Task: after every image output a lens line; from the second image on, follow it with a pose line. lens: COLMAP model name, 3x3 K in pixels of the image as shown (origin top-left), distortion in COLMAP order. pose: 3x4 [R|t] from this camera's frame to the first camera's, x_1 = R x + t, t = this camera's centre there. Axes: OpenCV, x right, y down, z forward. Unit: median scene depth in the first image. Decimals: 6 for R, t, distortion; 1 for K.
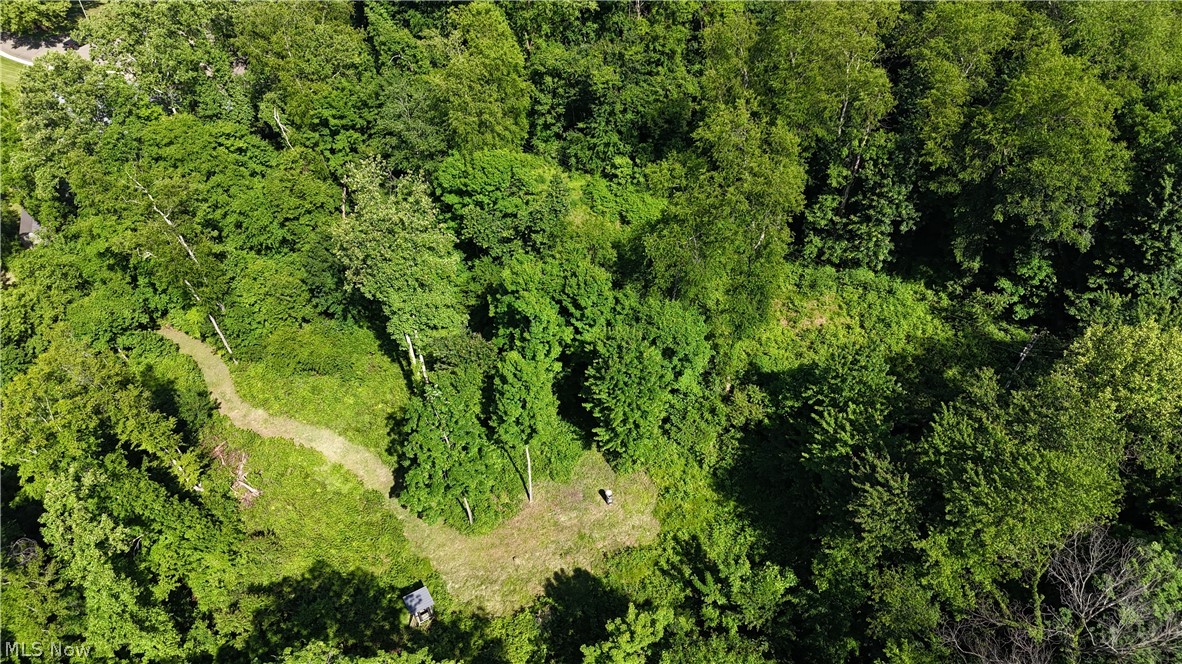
lens RADIAL K [[849.0, 0, 593.2], [0, 849.0, 337.8], [0, 0, 1]] dist [0.061361, -0.051929]
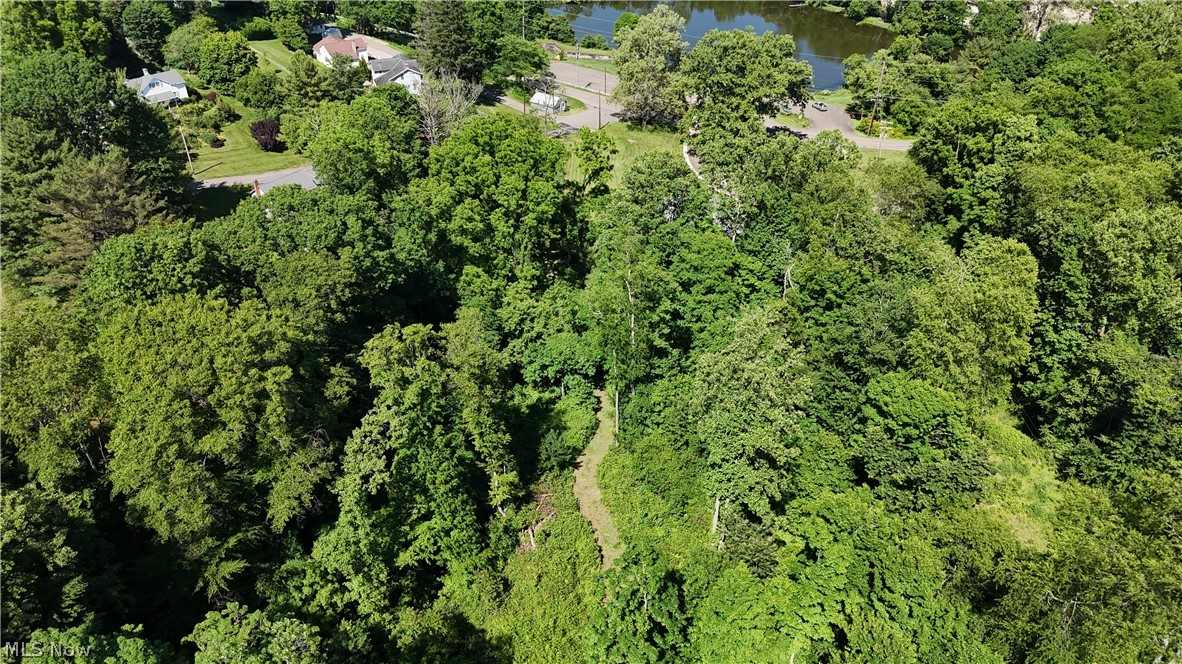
lens RADIAL K [[856.4, 0, 591.0], [0, 856.4, 332.0], [0, 0, 1]] dist [0.062057, -0.057914]
pose [[0.643711, 0.441043, -0.625393, 0.182008], [-0.581460, 0.813190, -0.025009, -0.043828], [0.497533, 0.379740, 0.779909, 0.140097]]
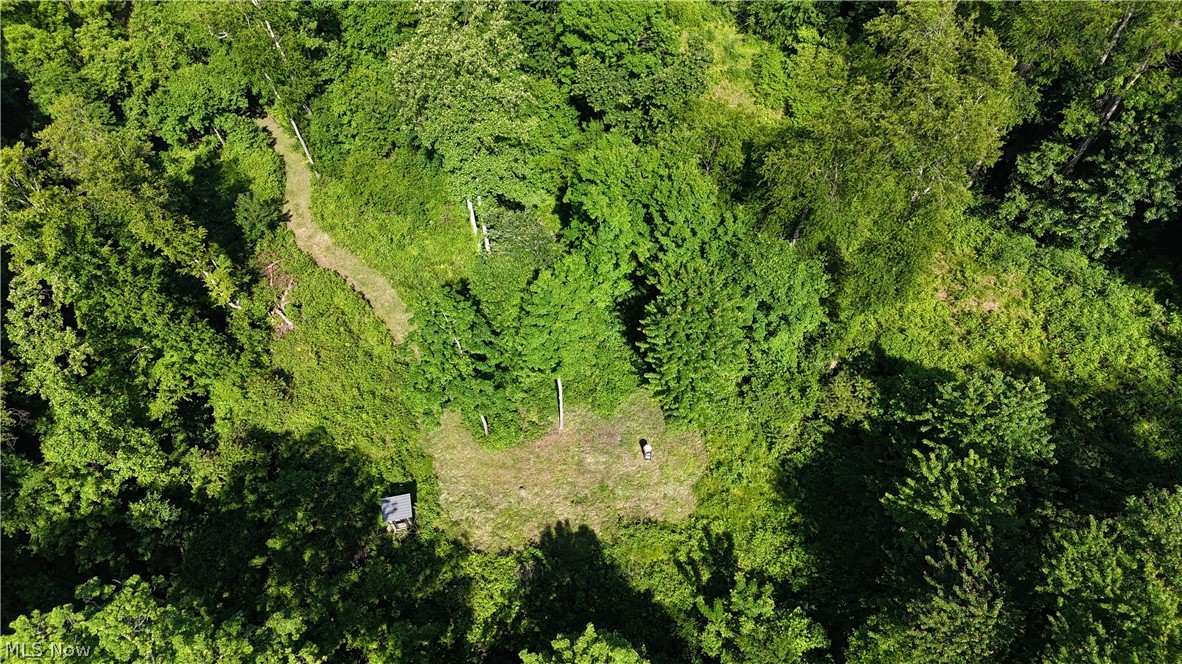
lens RADIAL K [[858.3, 0, 596.9], [0, 858.3, 334.5], [0, 0, 1]] dist [0.030089, 0.001200]
pose [[0.947365, 0.267765, -0.175504, 0.080556], [-0.233216, 0.952736, 0.194692, -0.066972], [0.219341, -0.143514, 0.965035, 0.187889]]
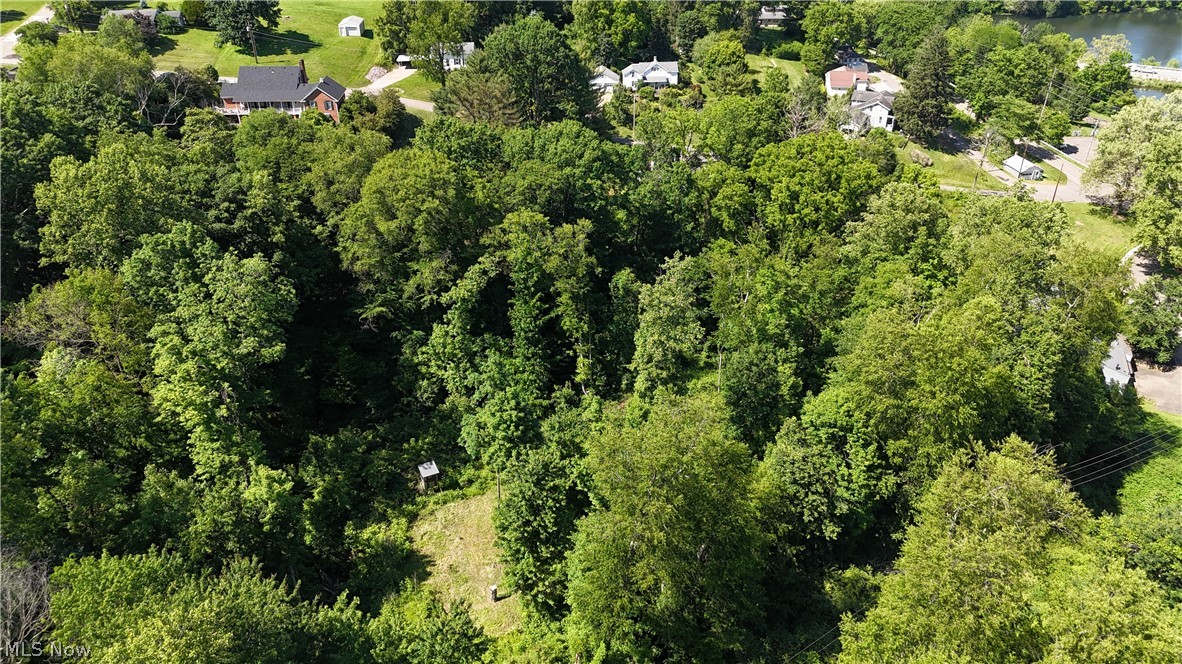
lens RADIAL K [[849.0, 0, 593.2], [0, 849.0, 337.8], [0, 0, 1]] dist [0.061361, -0.051929]
pose [[-0.081819, 0.529072, -0.844624, 0.649185], [-0.743803, 0.531662, 0.405085, -0.436730], [0.663373, 0.661377, 0.350025, 0.483048]]
